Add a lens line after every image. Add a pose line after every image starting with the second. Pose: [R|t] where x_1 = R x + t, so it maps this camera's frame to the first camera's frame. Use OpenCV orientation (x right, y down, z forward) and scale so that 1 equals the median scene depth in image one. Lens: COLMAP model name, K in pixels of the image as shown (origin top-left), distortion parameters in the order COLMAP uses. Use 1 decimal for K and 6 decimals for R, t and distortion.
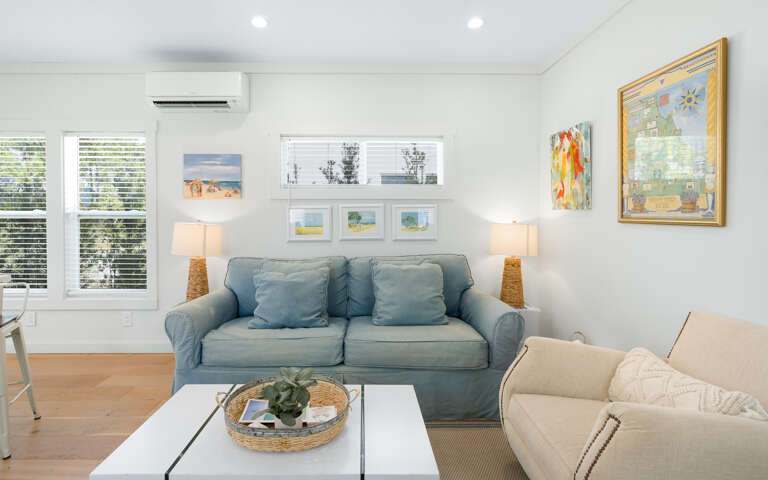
lens RADIAL K [[349.2, 0, 381.5], [0, 349.2, 231.3], [0, 0, 1]] dist [-0.001799, -0.000288]
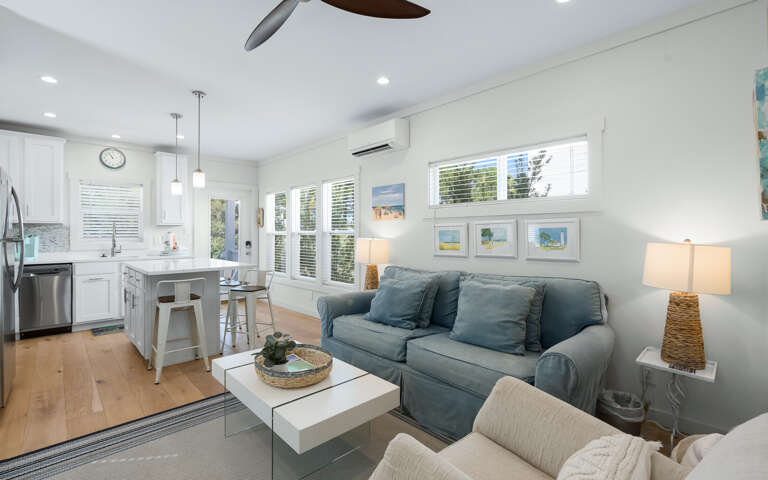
lens RADIAL K [[353.1, 0, 384.0], [0, 353.1, 240.0], [0, 0, 1]] dist [-0.000326, -0.000069]
pose [[0.683254, 0.010231, -0.730109, 0.465529], [-0.029002, 0.999493, -0.013134, -0.001761], [0.729604, 0.030149, 0.683205, 0.104874]]
